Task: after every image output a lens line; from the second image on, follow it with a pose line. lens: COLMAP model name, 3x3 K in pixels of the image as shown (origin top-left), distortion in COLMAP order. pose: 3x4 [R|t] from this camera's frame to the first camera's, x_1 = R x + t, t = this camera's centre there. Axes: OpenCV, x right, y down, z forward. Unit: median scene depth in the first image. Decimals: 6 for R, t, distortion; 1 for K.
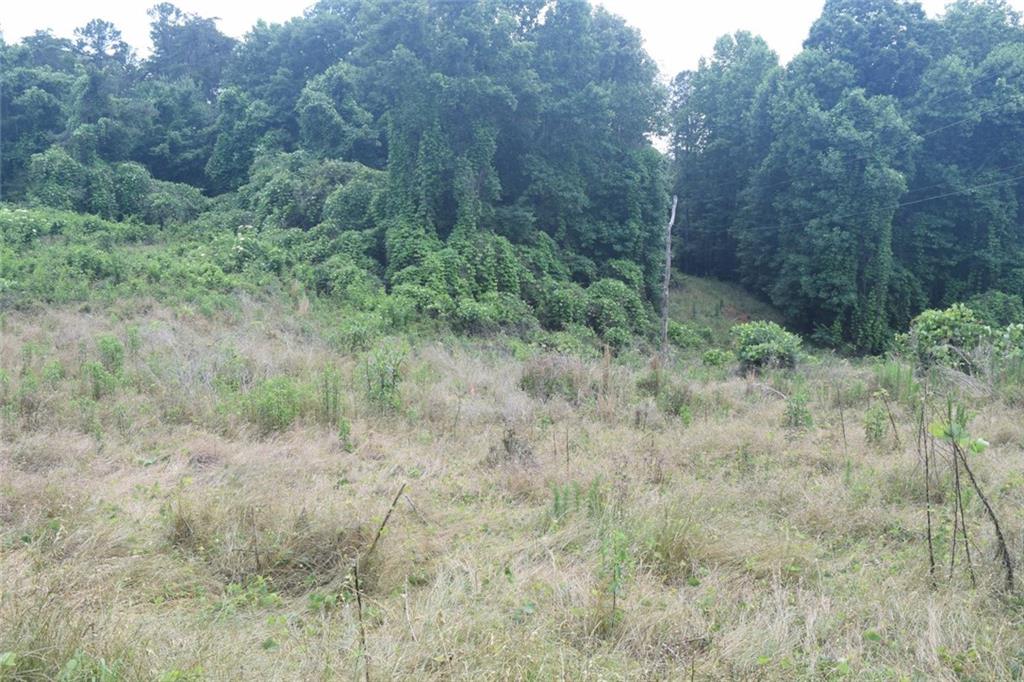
lens RADIAL K [[813.5, 0, 507.1], [0, 813.5, 338.9], [0, 0, 1]] dist [-0.097083, 0.028170]
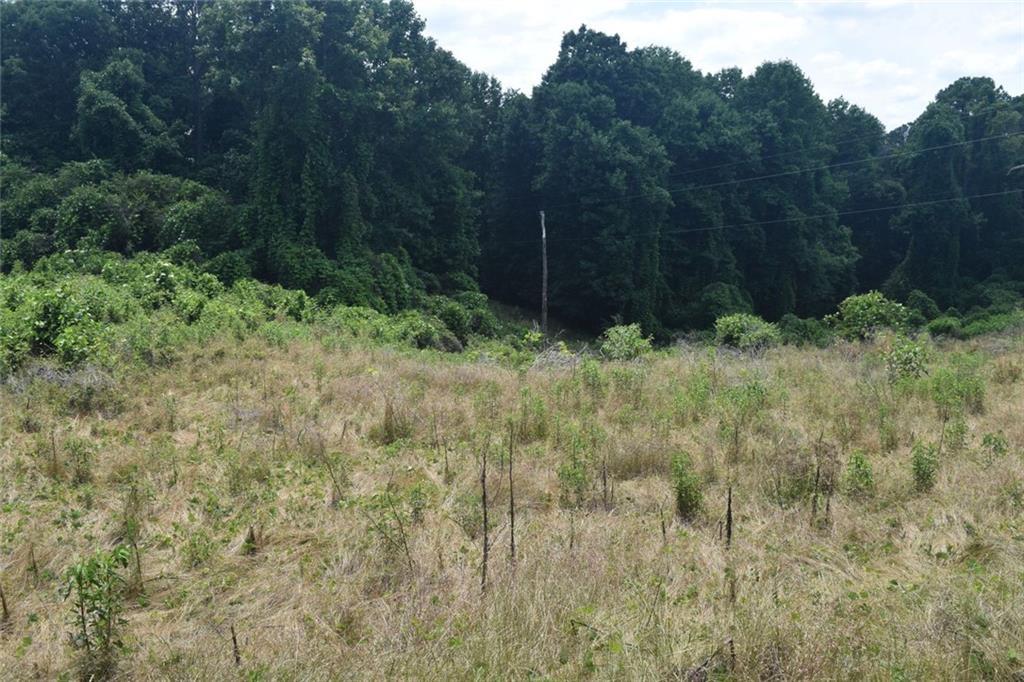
lens RADIAL K [[813.5, 0, 507.1], [0, 813.5, 338.9], [0, 0, 1]] dist [-0.097083, 0.028170]
pose [[0.834614, -0.086369, 0.544022, -0.399024], [0.094390, 0.995447, 0.013228, -0.020738], [-0.542688, 0.040310, 0.838966, 0.093048]]
